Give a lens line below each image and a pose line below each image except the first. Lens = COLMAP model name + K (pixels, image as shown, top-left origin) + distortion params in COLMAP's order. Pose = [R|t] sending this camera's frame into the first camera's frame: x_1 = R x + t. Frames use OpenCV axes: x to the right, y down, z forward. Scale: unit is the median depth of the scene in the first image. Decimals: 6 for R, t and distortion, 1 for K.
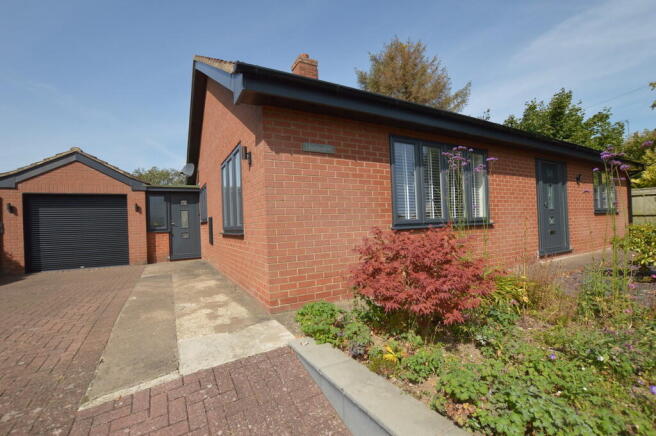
lens RADIAL K [[293.2, 0, 328.0], [0, 293.2, 218.0], [0, 0, 1]] dist [-0.042927, 0.009120]
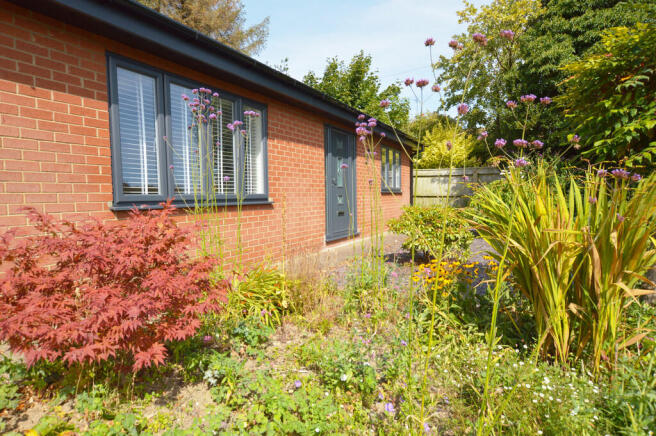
lens RADIAL K [[387.9, 0, 328.0], [0, 387.9, 218.0], [0, 0, 1]] dist [-0.001764, -0.000225]
pose [[0.830853, -0.010091, 0.556401, 0.112822], [-0.025195, 0.998128, 0.055726, -0.001763], [-0.555922, -0.060319, 0.829043, 0.052995]]
